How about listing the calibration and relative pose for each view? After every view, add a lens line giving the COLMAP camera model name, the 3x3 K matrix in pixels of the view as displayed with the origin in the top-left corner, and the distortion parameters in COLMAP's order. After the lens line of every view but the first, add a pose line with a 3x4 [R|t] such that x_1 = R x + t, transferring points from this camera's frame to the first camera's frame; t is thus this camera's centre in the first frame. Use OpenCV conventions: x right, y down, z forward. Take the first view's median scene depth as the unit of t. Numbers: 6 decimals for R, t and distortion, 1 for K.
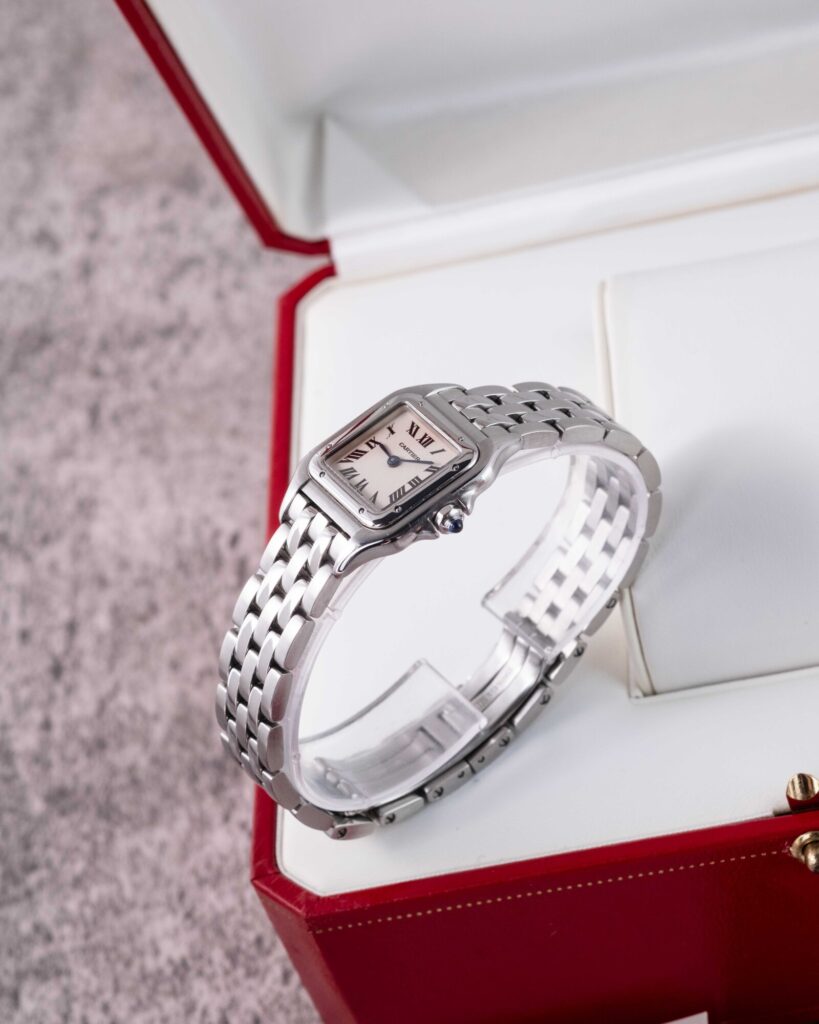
lens RADIAL K [[4165.9, 0, 409.5], [0, 4165.9, 512.0], [0, 0, 1]] dist [0.216255, 3.343243]
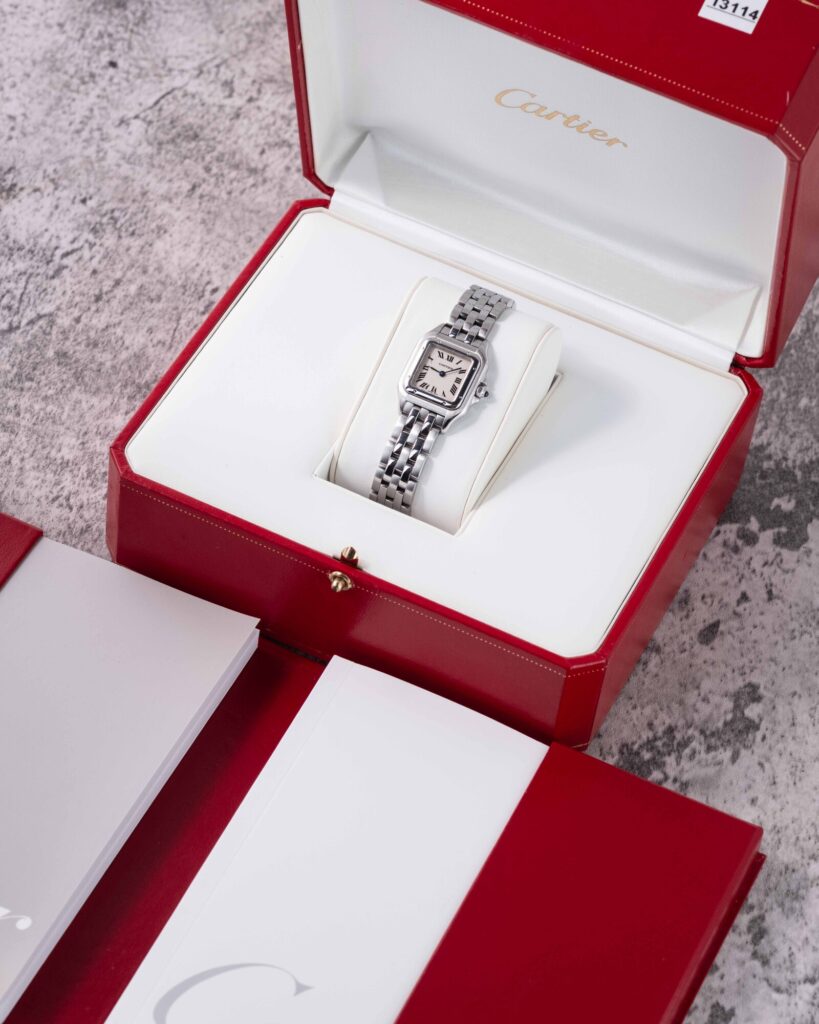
lens RADIAL K [[4165.9, 0, 409.5], [0, 4165.9, 512.0], [0, 0, 1]] dist [0.216255, 3.343243]
pose [[0.837623, 0.546237, -0.003525, 0.098974], [-0.543783, 0.834437, 0.089527, -0.134248], [0.051844, -0.073073, 0.995978, -0.939228]]
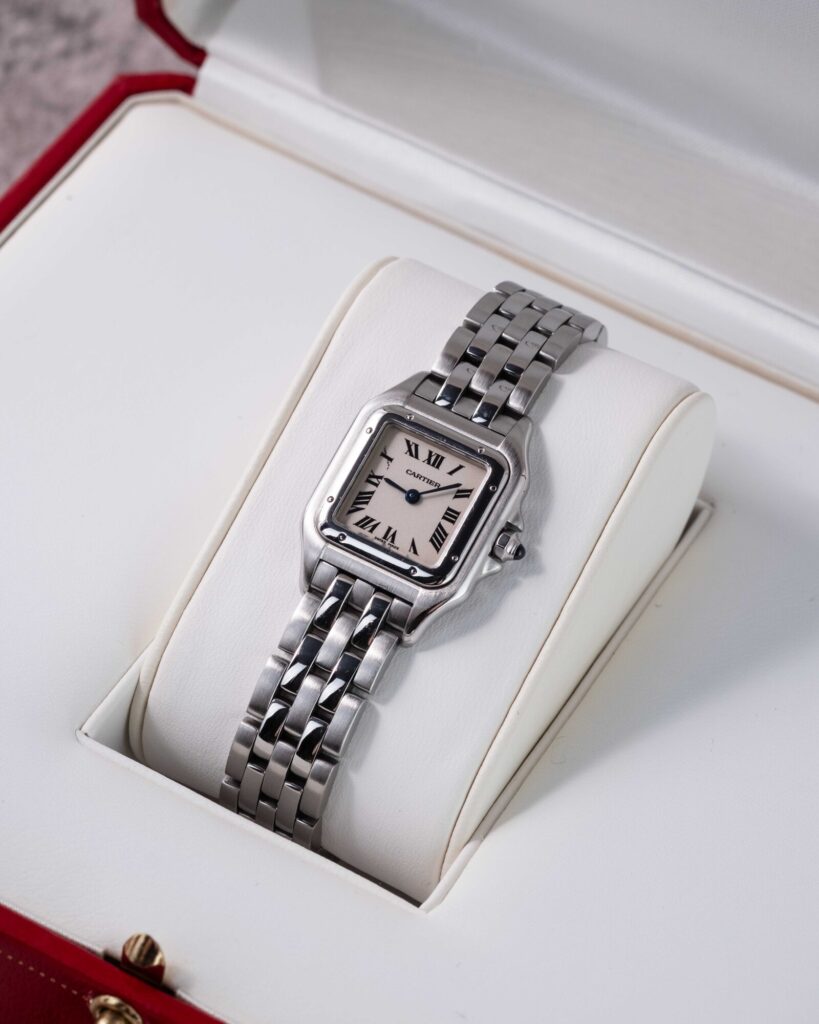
lens RADIAL K [[4165.9, 0, 409.5], [0, 4165.9, 512.0], [0, 0, 1]] dist [0.216255, 3.343243]
pose [[0.809994, 0.585268, -0.037018, 0.099851], [-0.579612, 0.808573, 0.101295, -0.100692], [0.089217, -0.060592, 0.994167, 0.165123]]
